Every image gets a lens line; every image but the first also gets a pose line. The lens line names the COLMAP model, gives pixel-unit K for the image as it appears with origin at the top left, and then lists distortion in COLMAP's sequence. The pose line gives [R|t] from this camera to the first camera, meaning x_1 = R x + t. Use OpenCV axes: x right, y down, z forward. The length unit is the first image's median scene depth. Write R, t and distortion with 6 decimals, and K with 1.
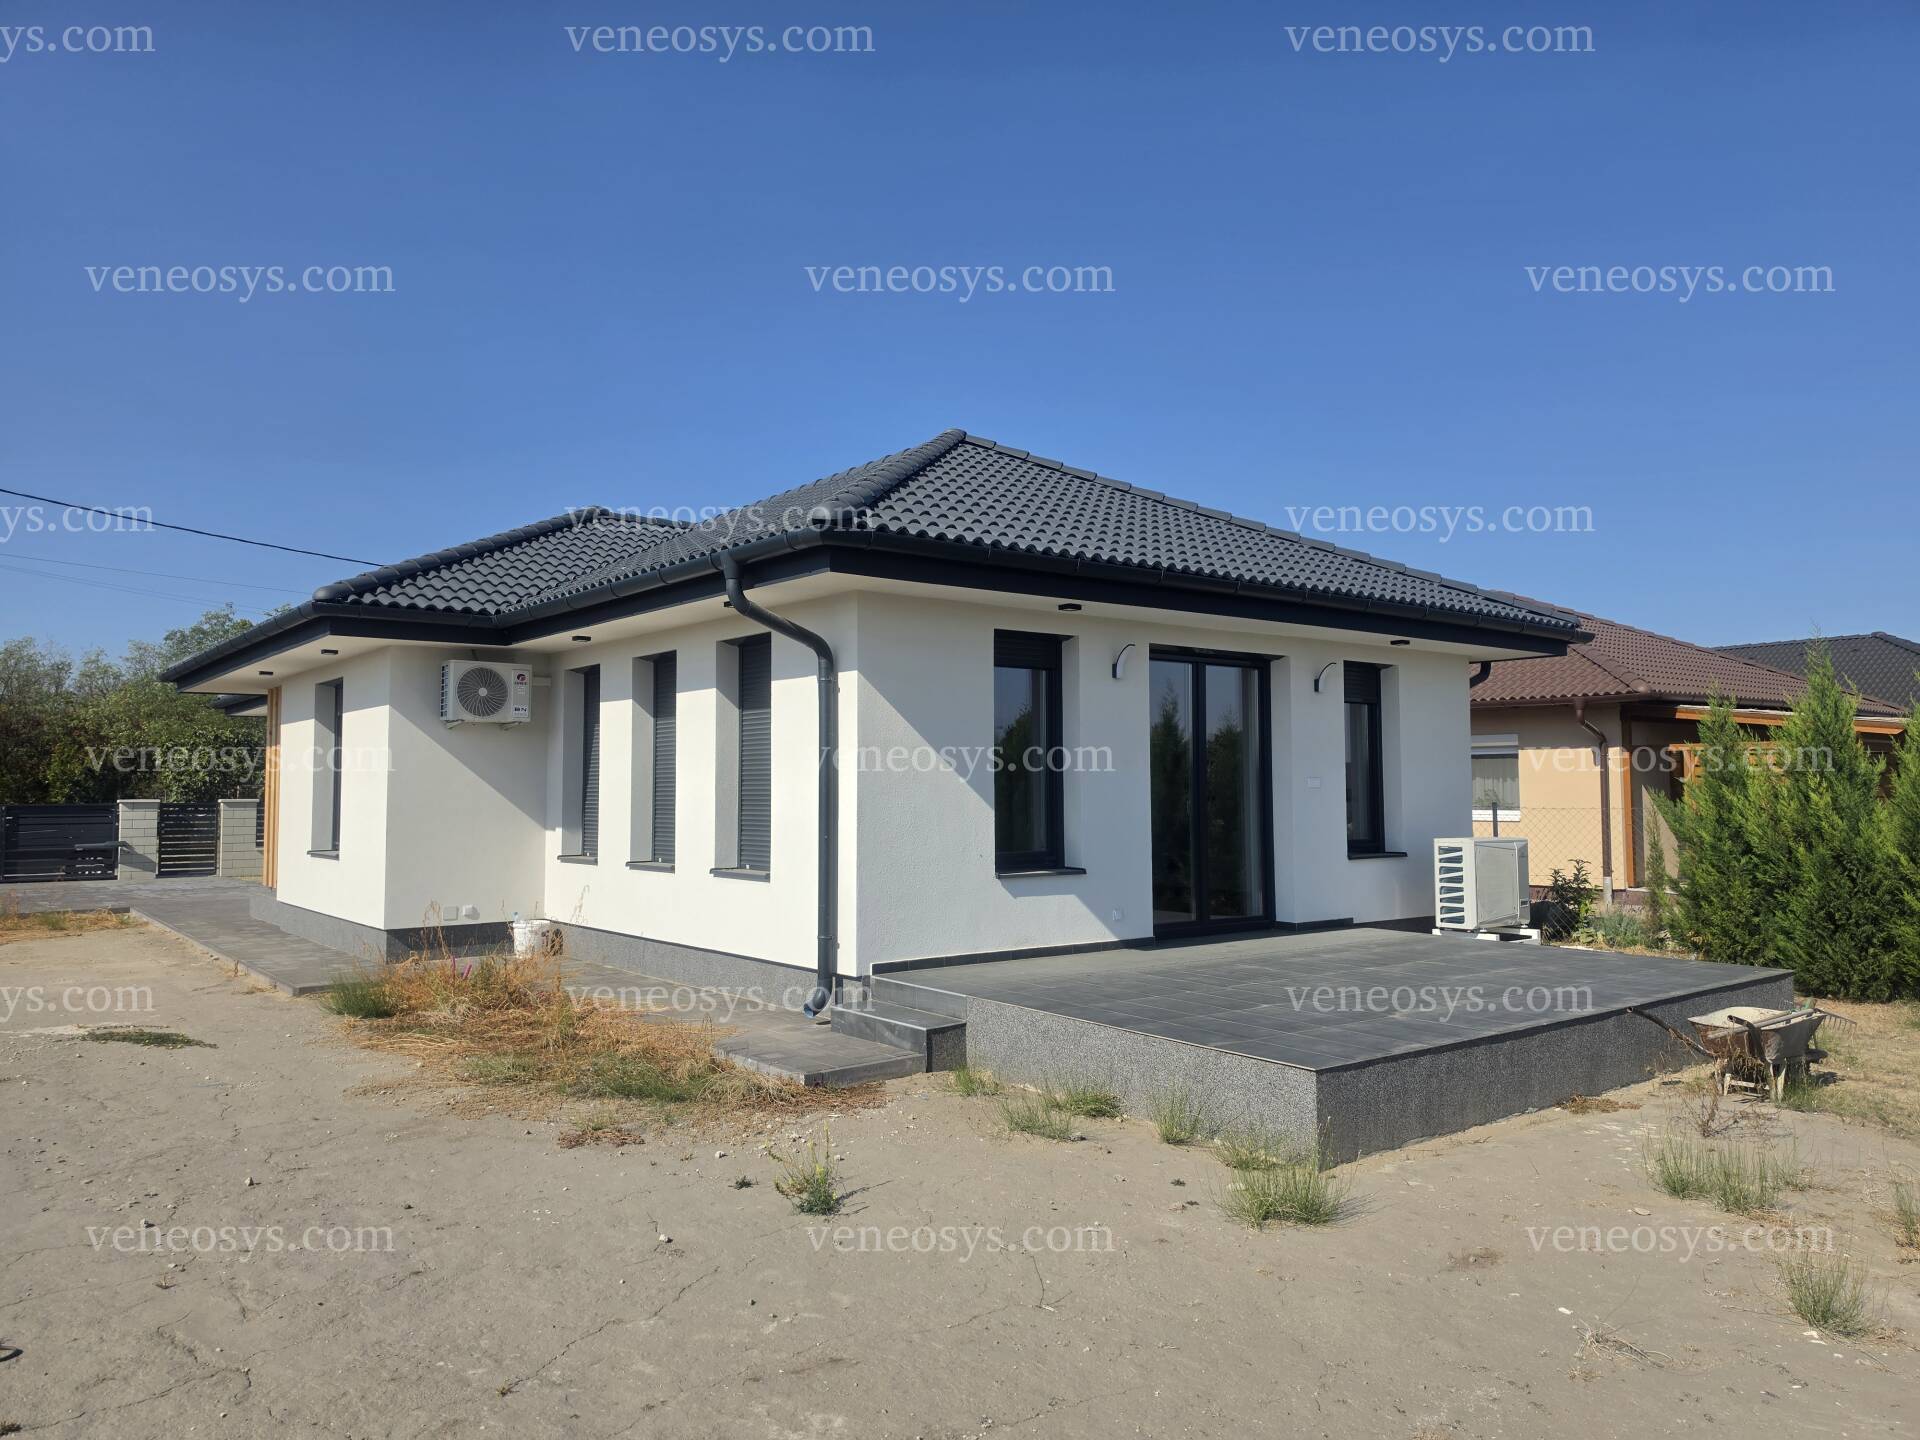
lens RADIAL K [[1315.0, 0, 962.8], [0, 1315.0, 717.7], [0, 0, 1]] dist [0.035164, -0.046490]
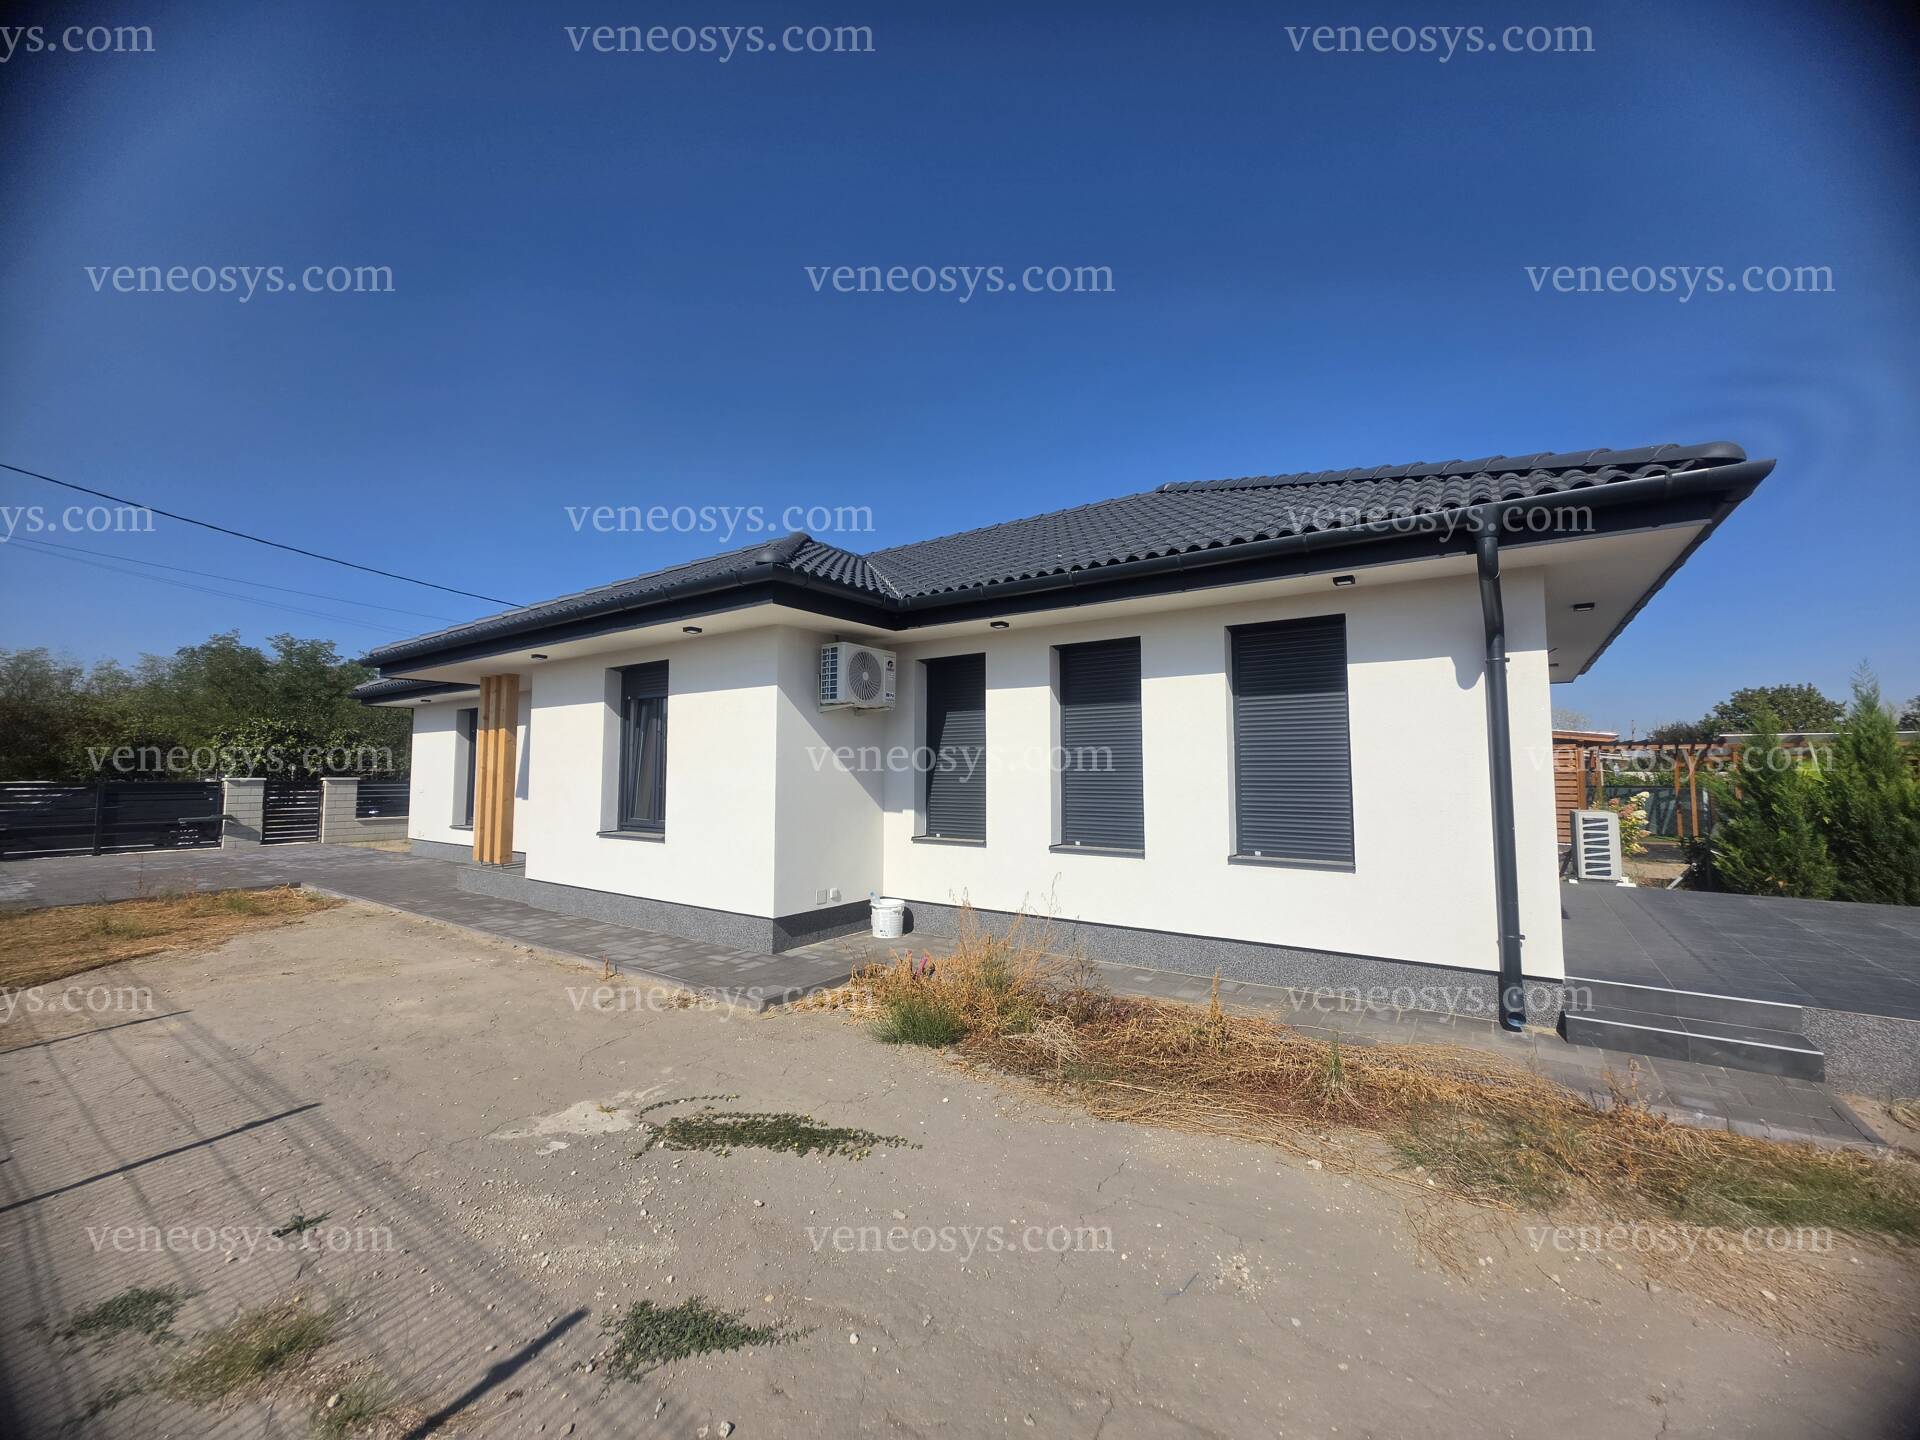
lens RADIAL K [[776.8, 0, 951.3], [0, 776.8, 729.4], [0, 0, 1]] dist [0.000508, 0.001249]
pose [[0.965165, 0.016620, 0.261114, -0.441624], [-0.017244, 0.999851, 0.000100, 0.019110], [-0.261074, -0.004599, 0.965308, 0.401776]]
